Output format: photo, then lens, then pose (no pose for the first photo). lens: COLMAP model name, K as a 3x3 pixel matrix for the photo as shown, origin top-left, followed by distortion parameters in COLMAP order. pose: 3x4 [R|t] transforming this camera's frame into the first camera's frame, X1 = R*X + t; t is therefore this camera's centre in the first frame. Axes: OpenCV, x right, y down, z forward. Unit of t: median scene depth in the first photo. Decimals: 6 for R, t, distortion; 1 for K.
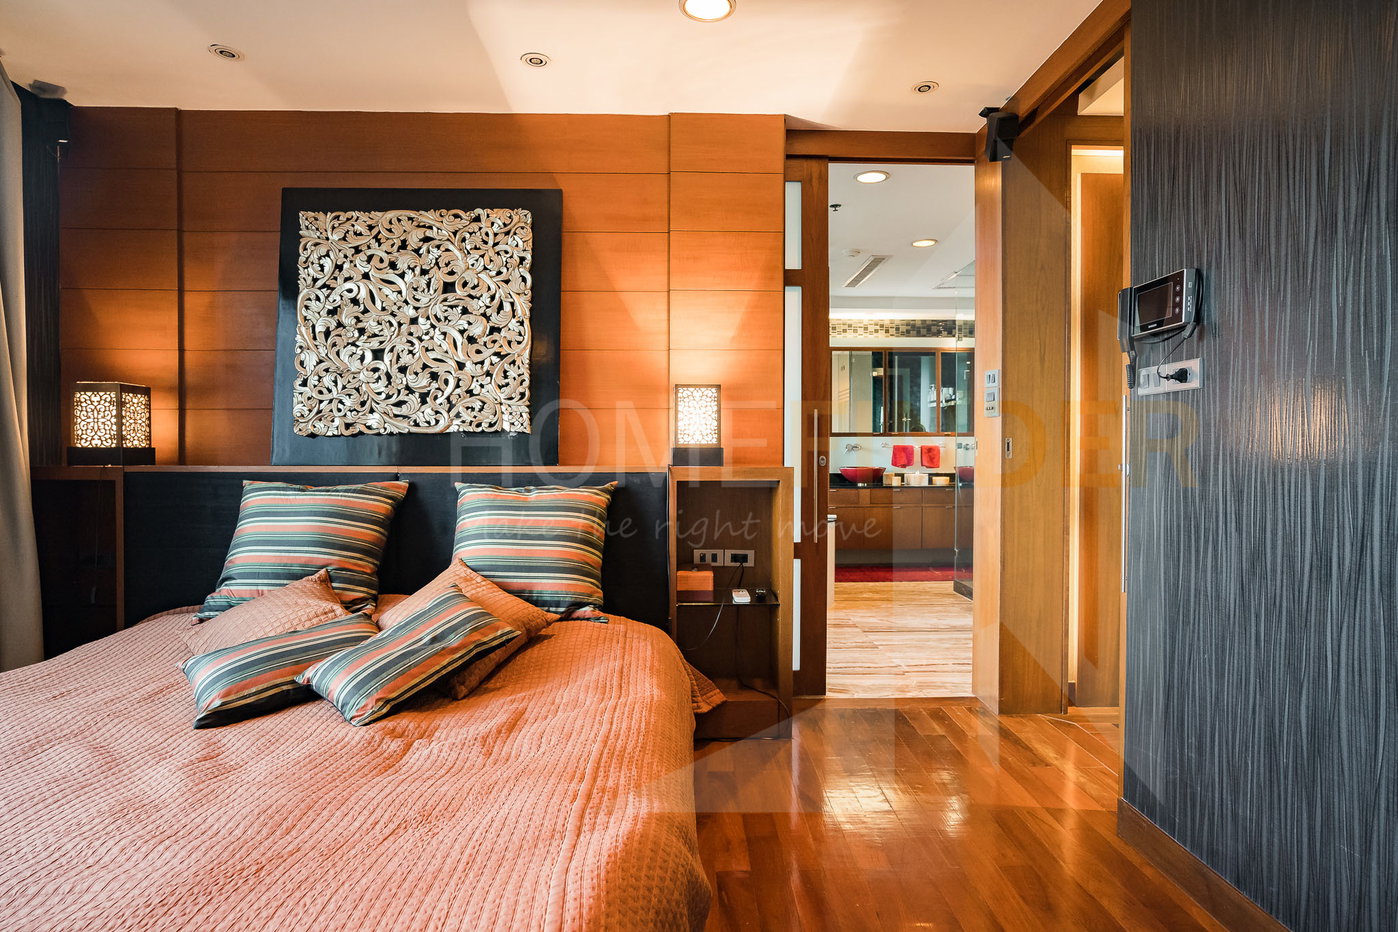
lens RADIAL K [[792.7, 0, 704.1], [0, 792.7, 468.1], [0, 0, 1]] dist [-0.049423, 0.027871]
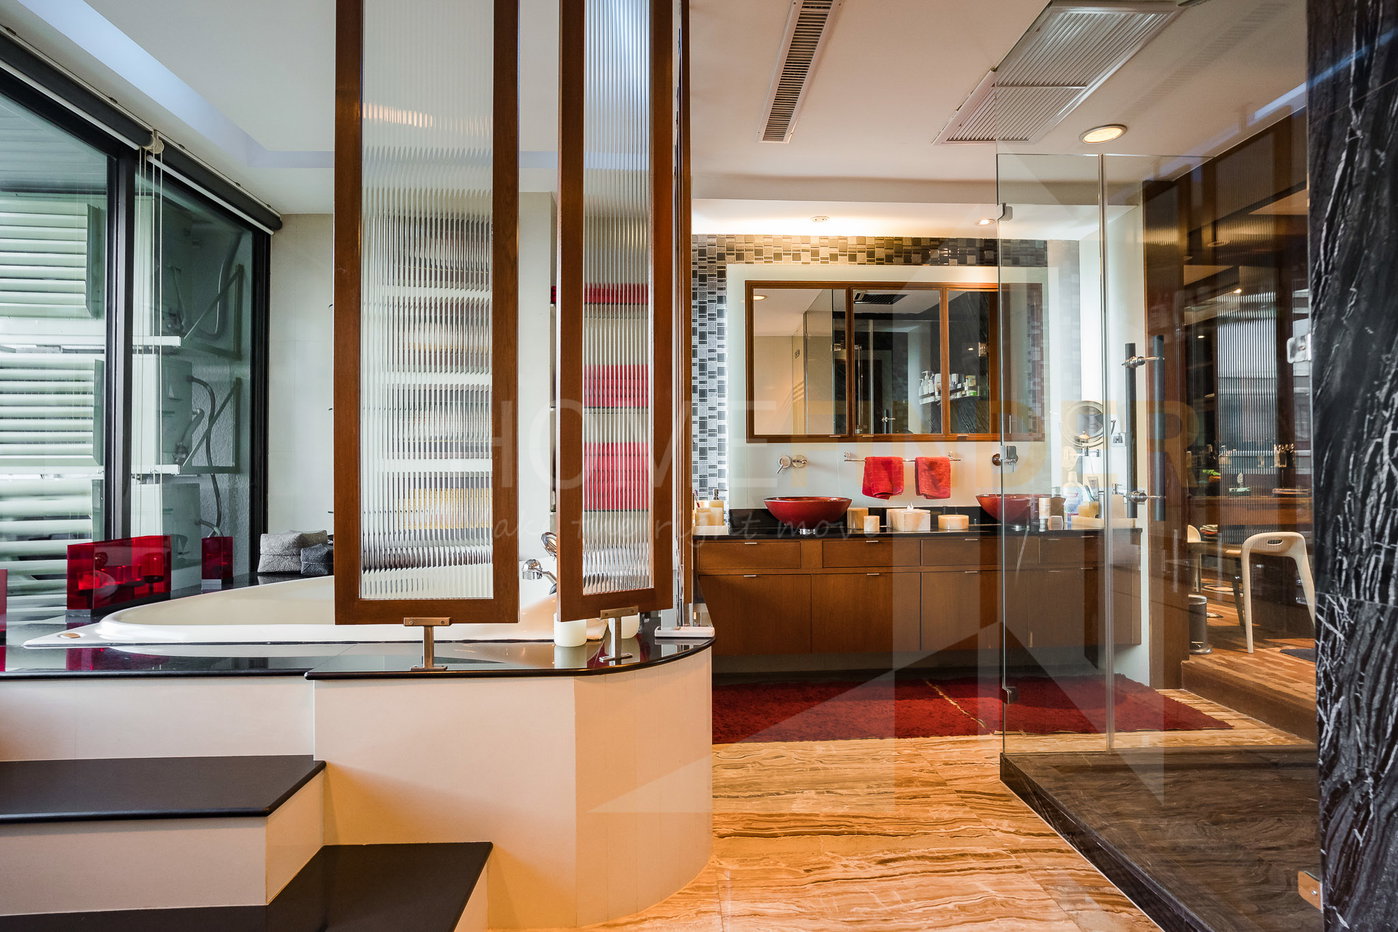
lens RADIAL K [[792.7, 0, 695.9], [0, 792.7, 463.1], [0, 0, 1]] dist [-0.049423, 0.027871]
pose [[0.999913, -0.006660, 0.011353, 0.114393], [0.006967, 0.999606, -0.027200, -0.010543], [-0.011168, 0.027276, 0.999566, 0.448766]]
